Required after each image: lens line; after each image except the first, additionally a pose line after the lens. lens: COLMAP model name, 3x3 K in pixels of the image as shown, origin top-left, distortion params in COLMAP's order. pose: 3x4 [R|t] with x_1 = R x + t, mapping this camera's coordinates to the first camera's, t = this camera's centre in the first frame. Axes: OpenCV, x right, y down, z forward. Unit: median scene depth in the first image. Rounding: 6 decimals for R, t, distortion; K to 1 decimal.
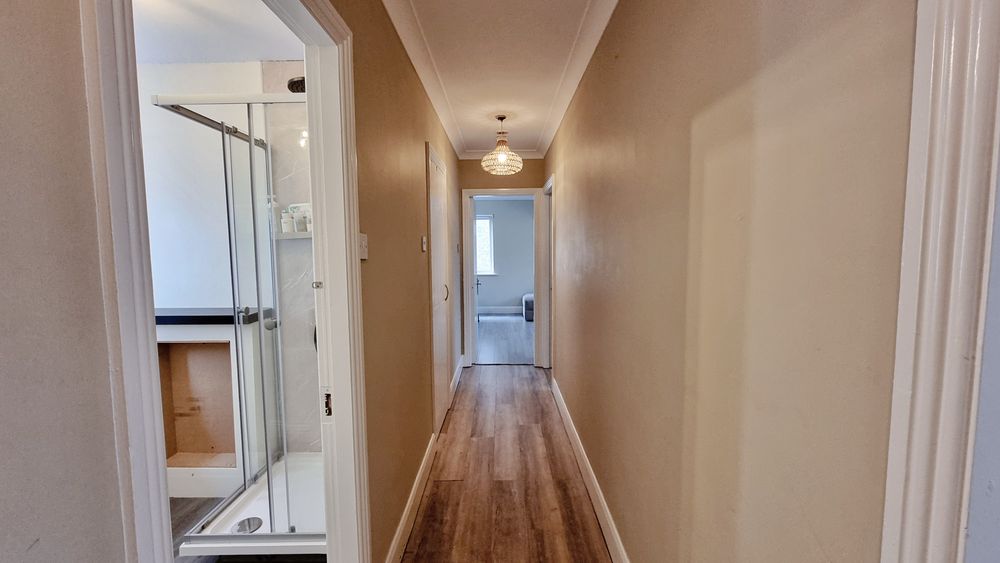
lens RADIAL K [[412.2, 0, 498.5], [0, 412.2, 281.8], [0, 0, 1]] dist [-0.004830, -0.000372]
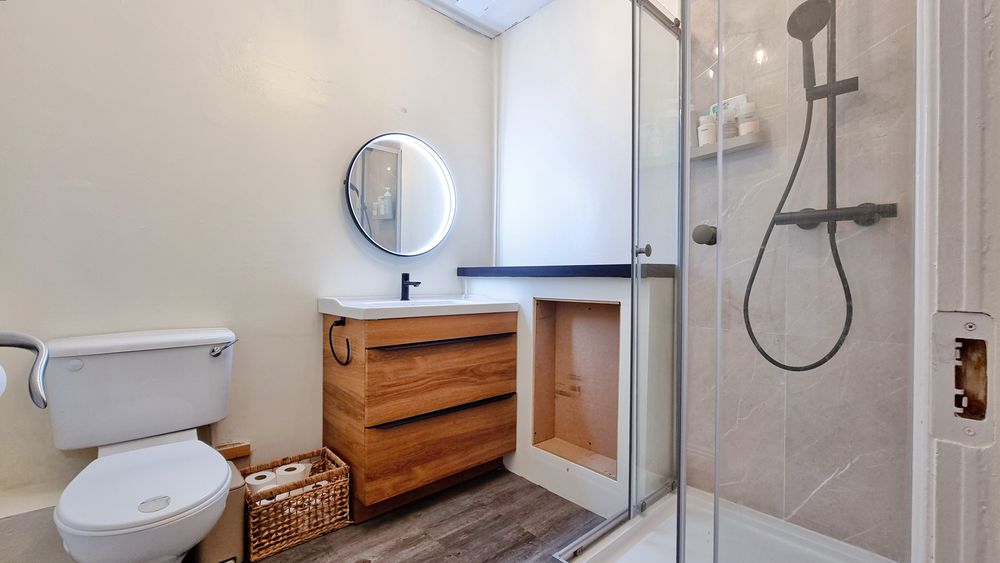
lens RADIAL K [[412.2, 0, 499.6], [0, 412.2, 282.7], [0, 0, 1]] dist [-0.004830, -0.000372]
pose [[0.677044, 0.011220, -0.735857, -0.244200], [-0.072514, 0.996035, -0.051532, 0.155121], [0.732361, 0.088249, 0.675174, 0.322945]]
